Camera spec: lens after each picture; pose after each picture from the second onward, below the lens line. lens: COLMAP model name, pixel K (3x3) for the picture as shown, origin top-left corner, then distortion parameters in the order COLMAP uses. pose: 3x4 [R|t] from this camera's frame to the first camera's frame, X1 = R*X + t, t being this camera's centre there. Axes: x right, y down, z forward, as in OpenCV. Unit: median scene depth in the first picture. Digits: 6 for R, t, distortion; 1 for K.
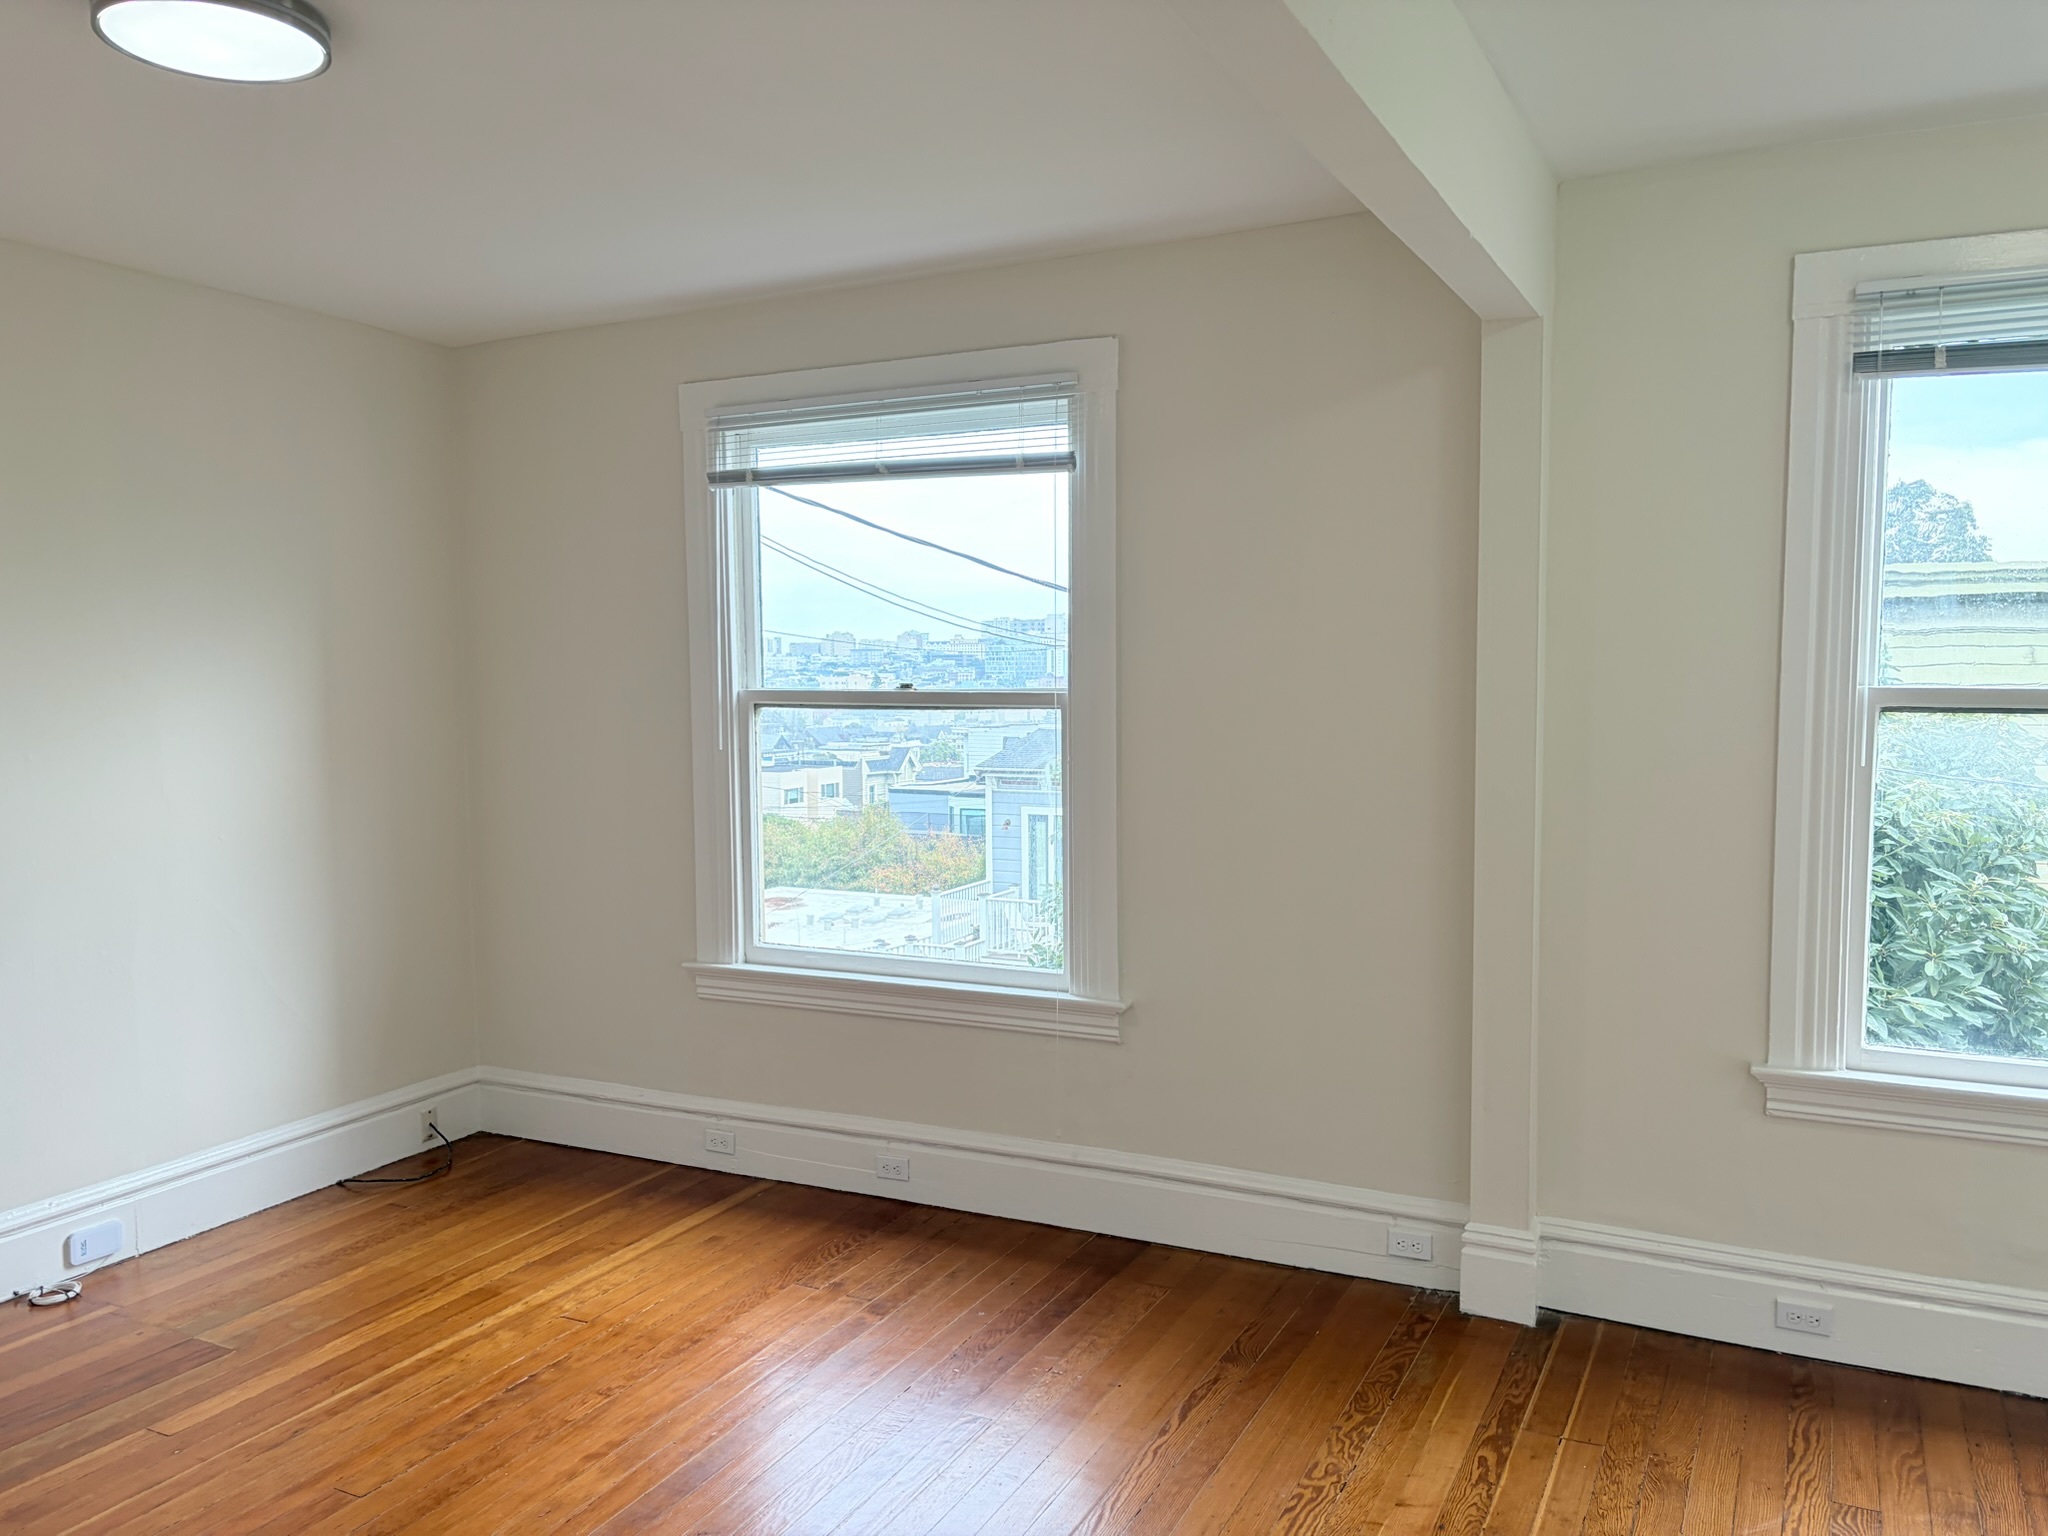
lens RADIAL K [[1547.6, 0, 1008.1], [0, 1547.6, 756.9], [0, 0, 1]] dist [0.039520, -0.022070]
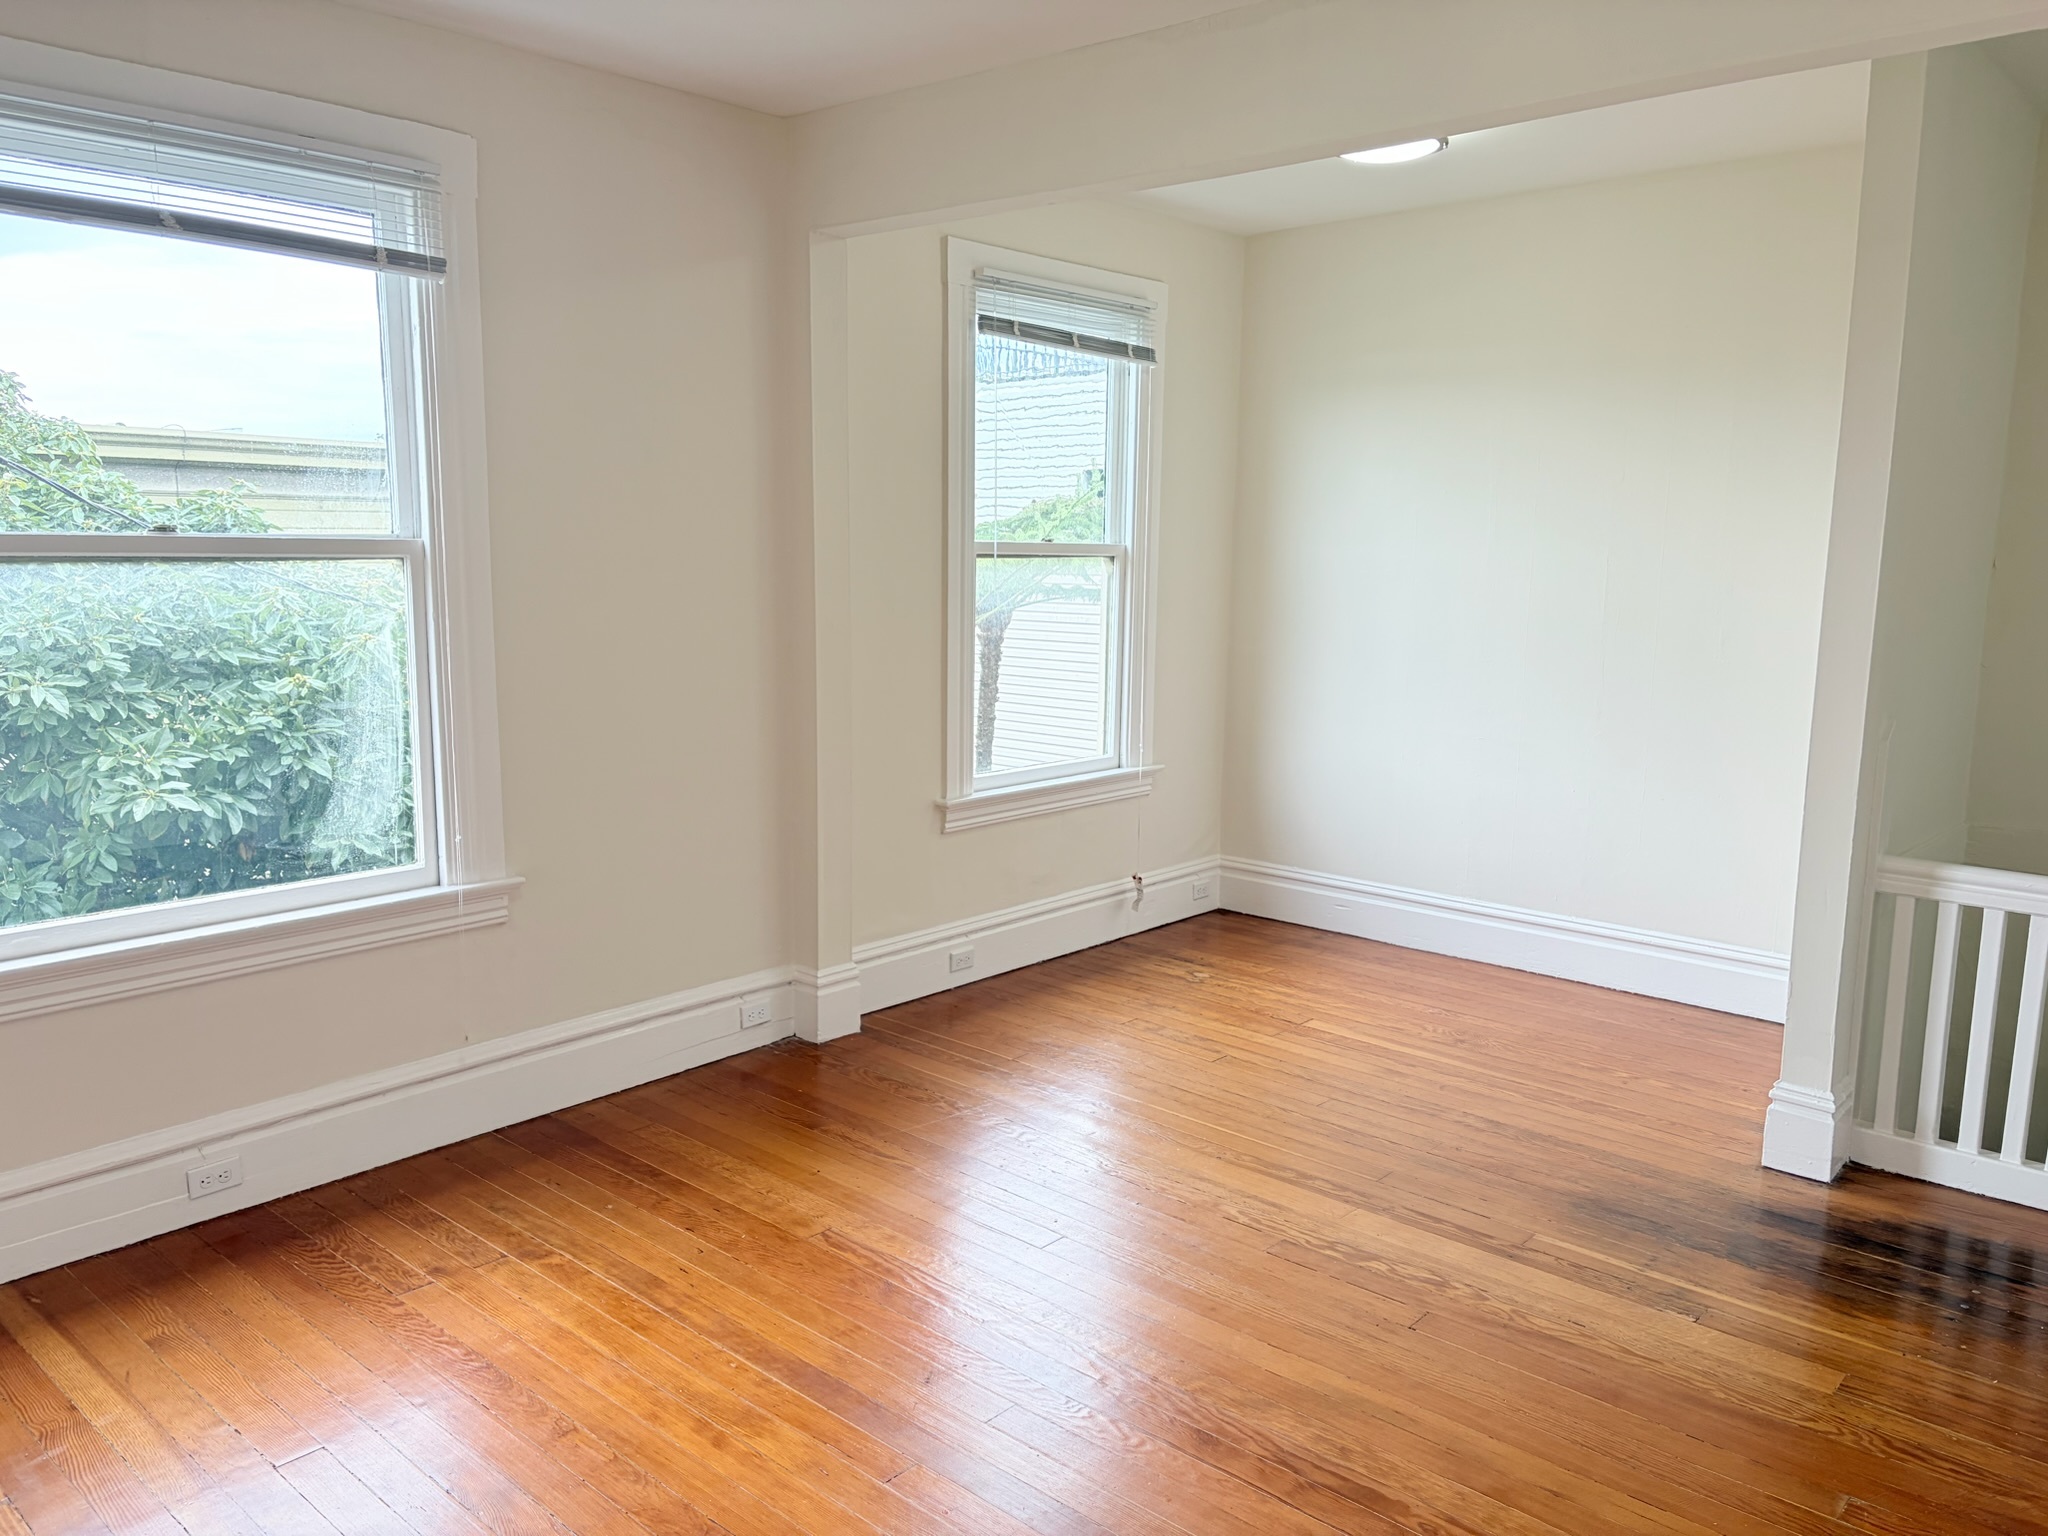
lens RADIAL K [[1547.6, 0, 1011.1], [0, 1547.6, 776.5], [0, 0, 1]] dist [0.039520, -0.022070]
pose [[0.256388, -0.138023, 0.956669, -0.749688], [0.048716, 0.990339, 0.129825, -0.009213], [-0.965346, 0.013319, 0.260635, 0.471763]]
